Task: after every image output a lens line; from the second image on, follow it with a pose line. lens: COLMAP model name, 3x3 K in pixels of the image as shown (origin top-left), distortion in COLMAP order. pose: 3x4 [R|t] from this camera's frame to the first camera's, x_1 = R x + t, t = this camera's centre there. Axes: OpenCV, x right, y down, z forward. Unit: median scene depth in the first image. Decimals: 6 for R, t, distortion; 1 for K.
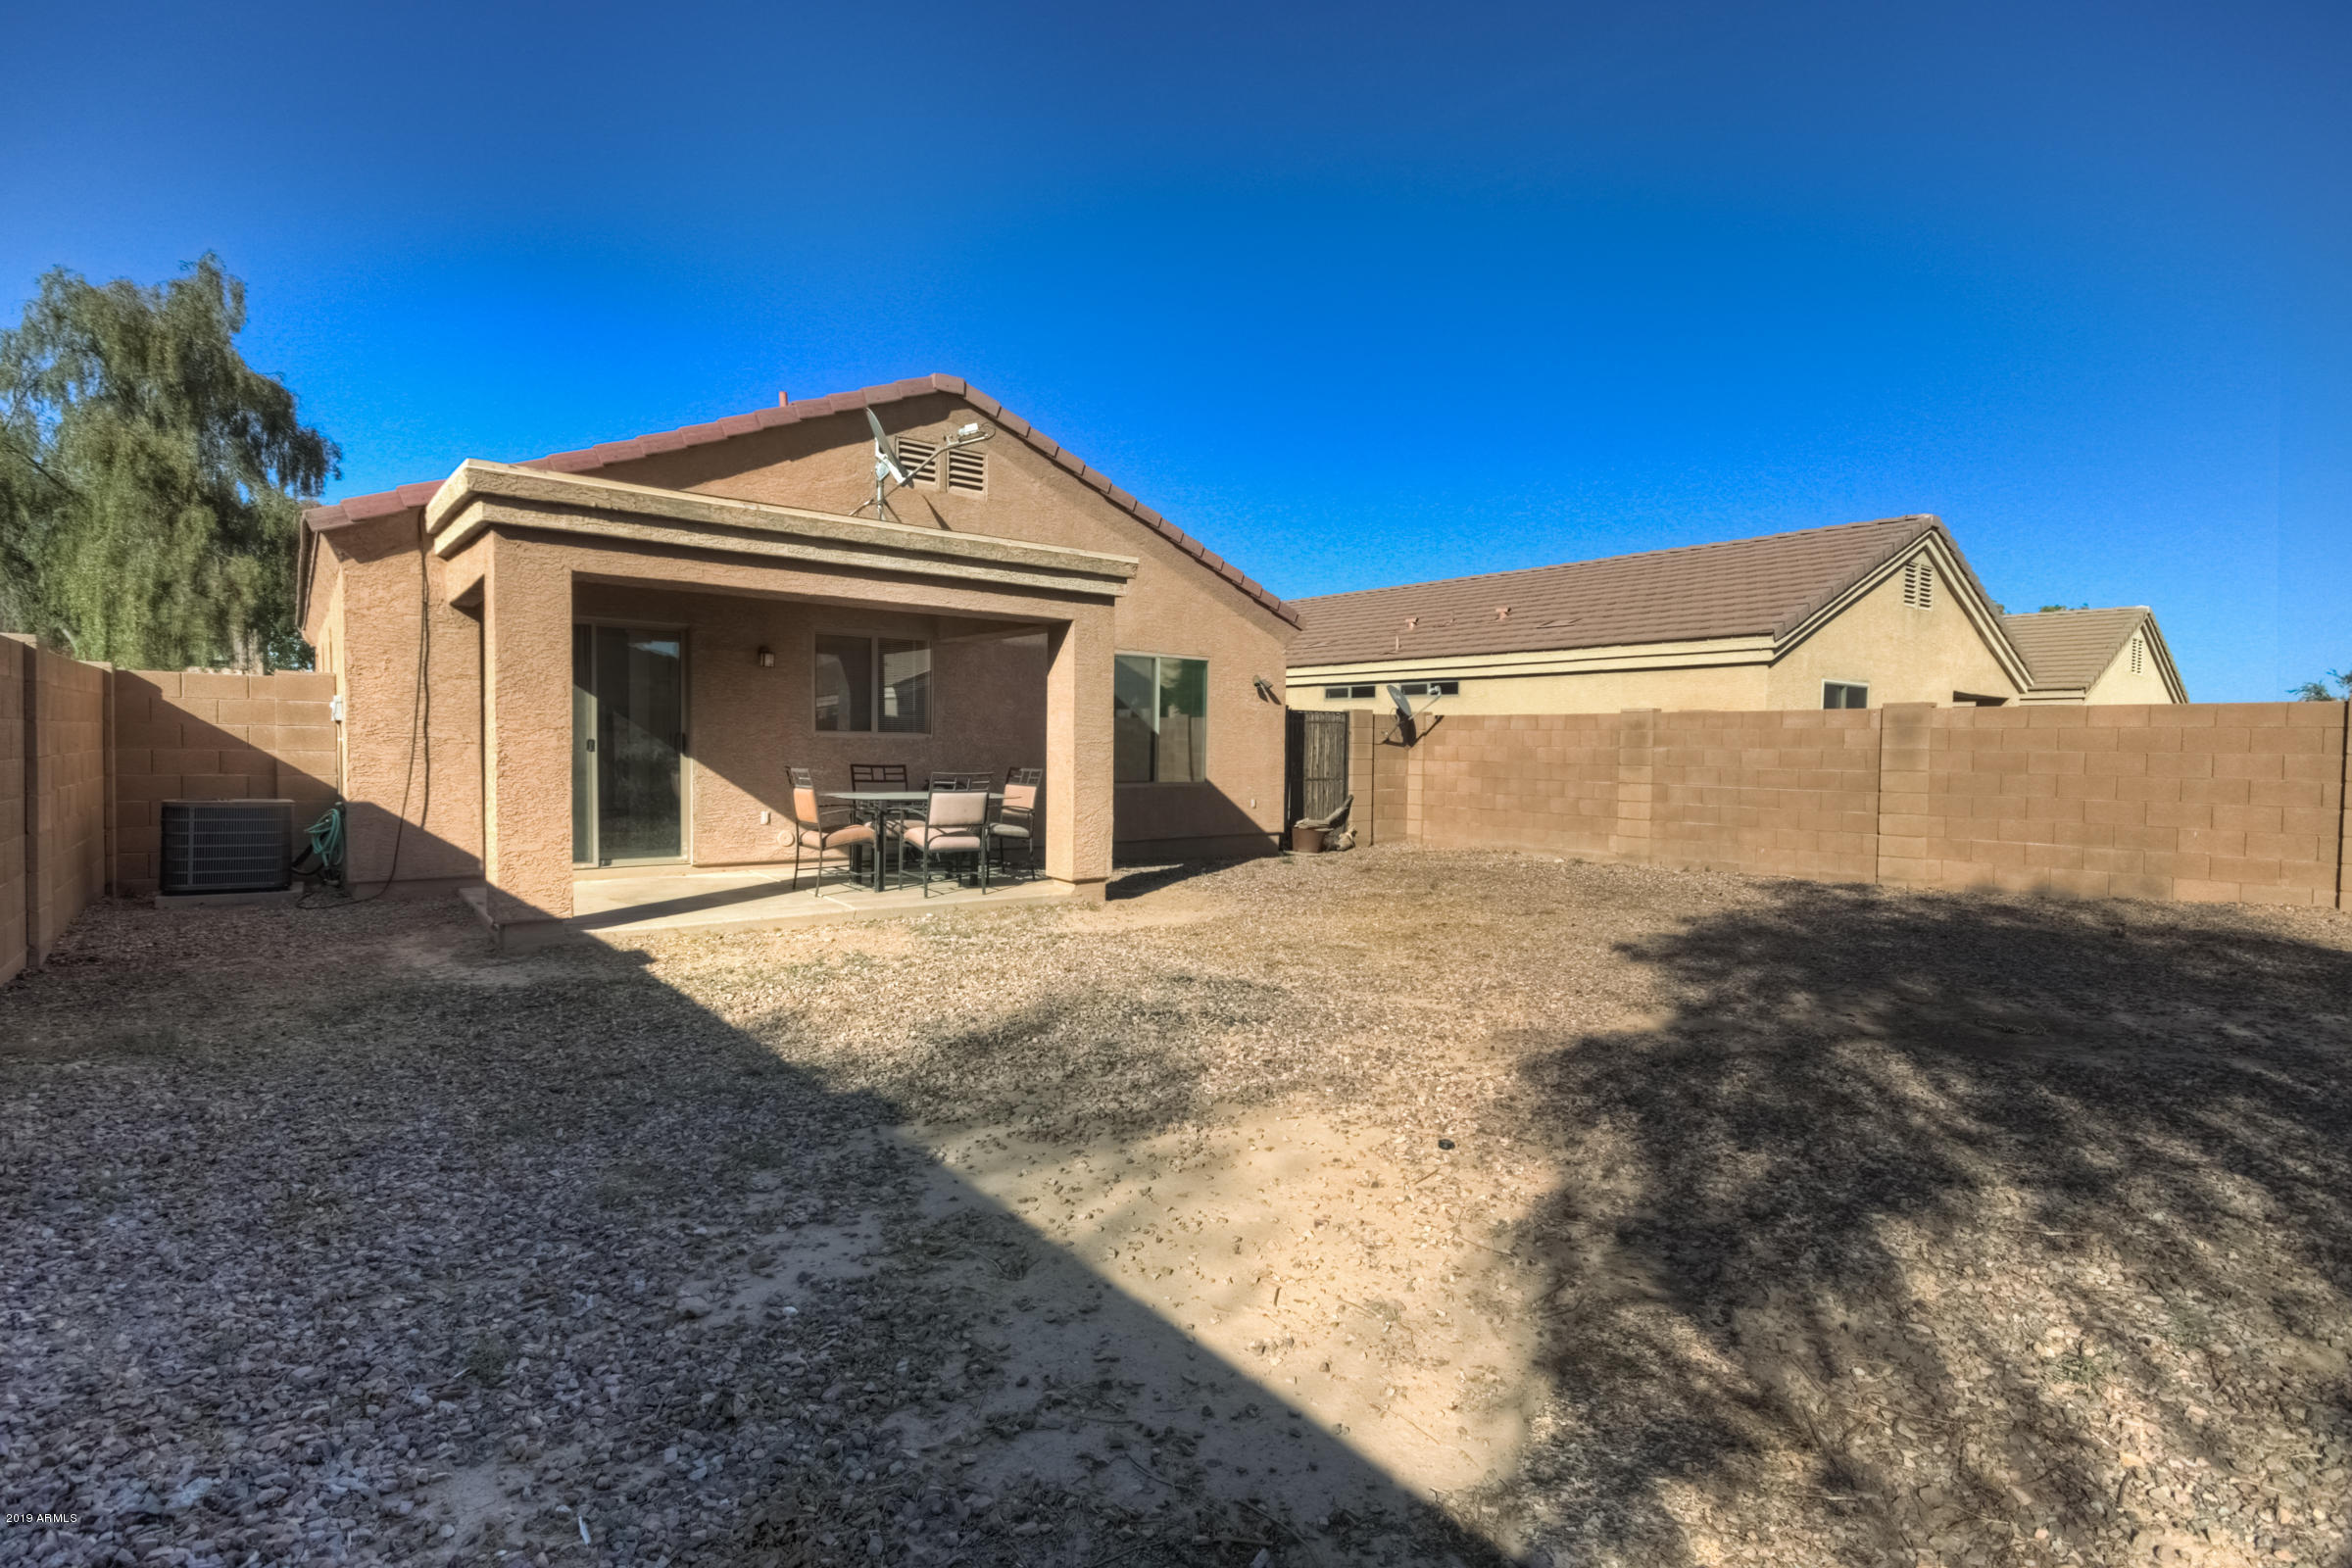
lens RADIAL K [[1116.1, 0, 1168.6], [0, 1116.1, 784.1], [0, 0, 1]] dist [0.017392, 0.000279]
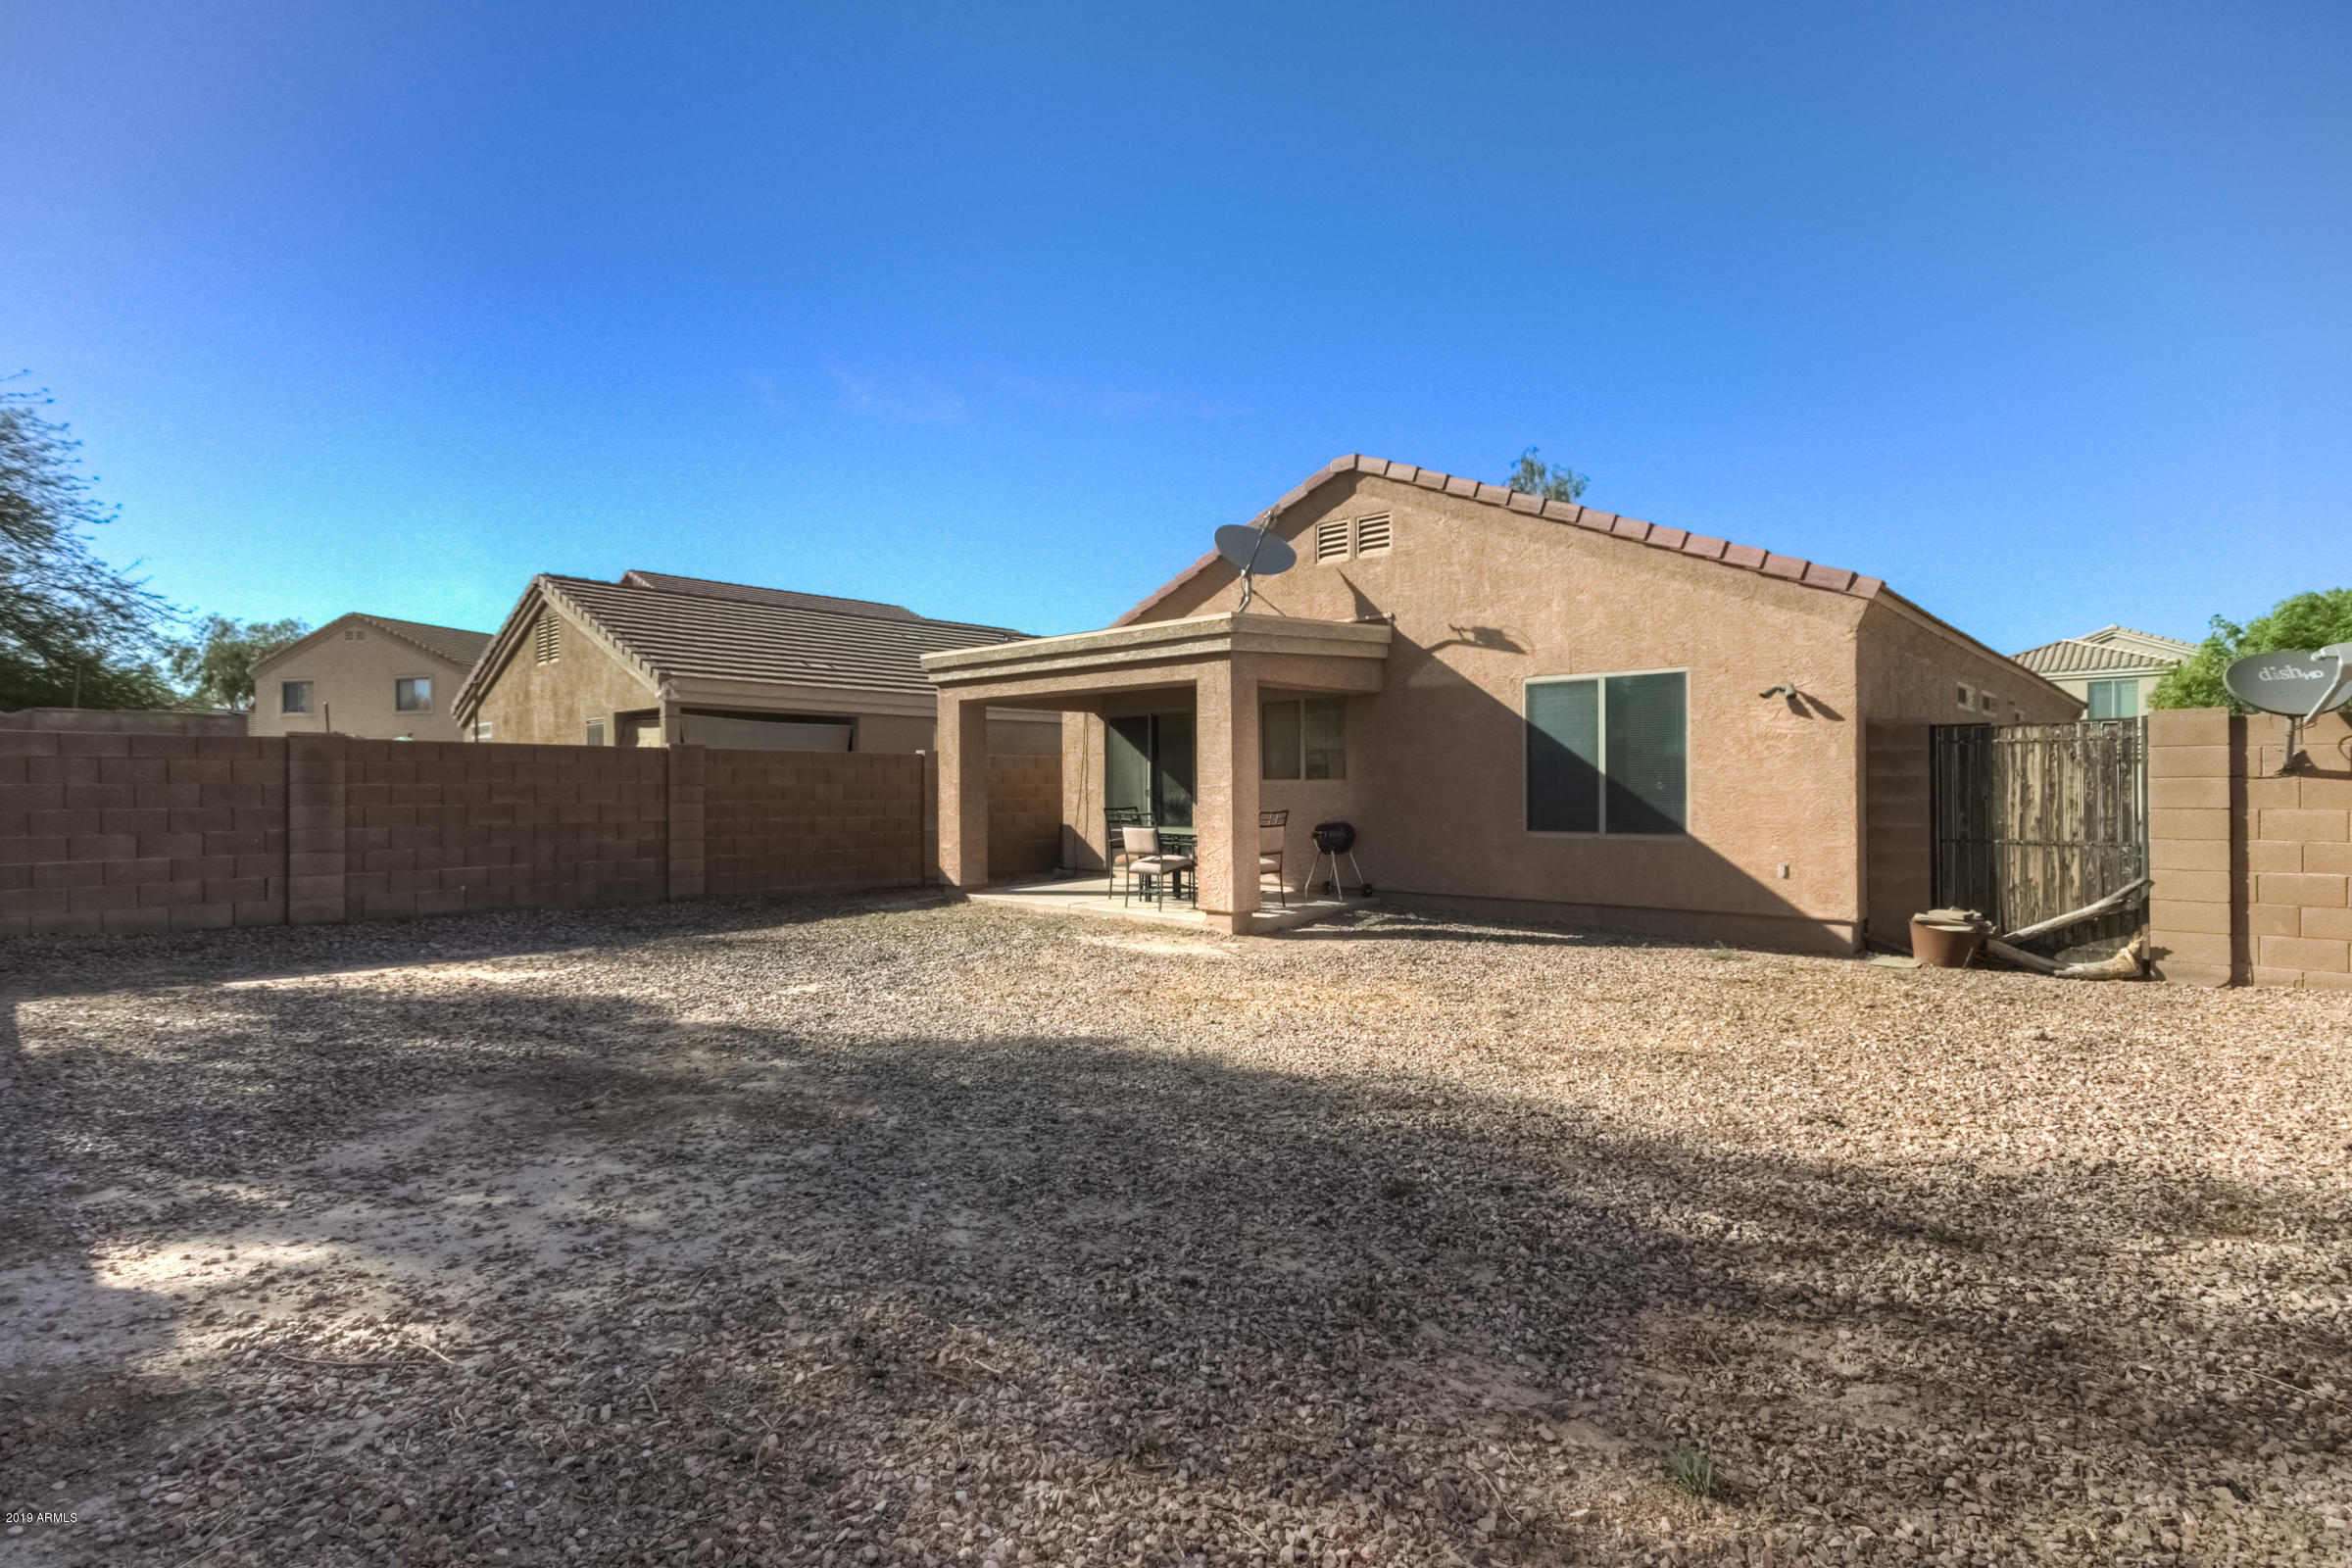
lens RADIAL K [[1116.1, 0, 1168.6], [0, 1116.1, 784.1], [0, 0, 1]] dist [0.017392, 0.000279]
pose [[0.186806, -0.022019, -0.982150, 0.711983], [-0.024383, 0.999337, -0.027042, -0.009105], [0.982094, 0.028999, 0.186146, 0.543060]]
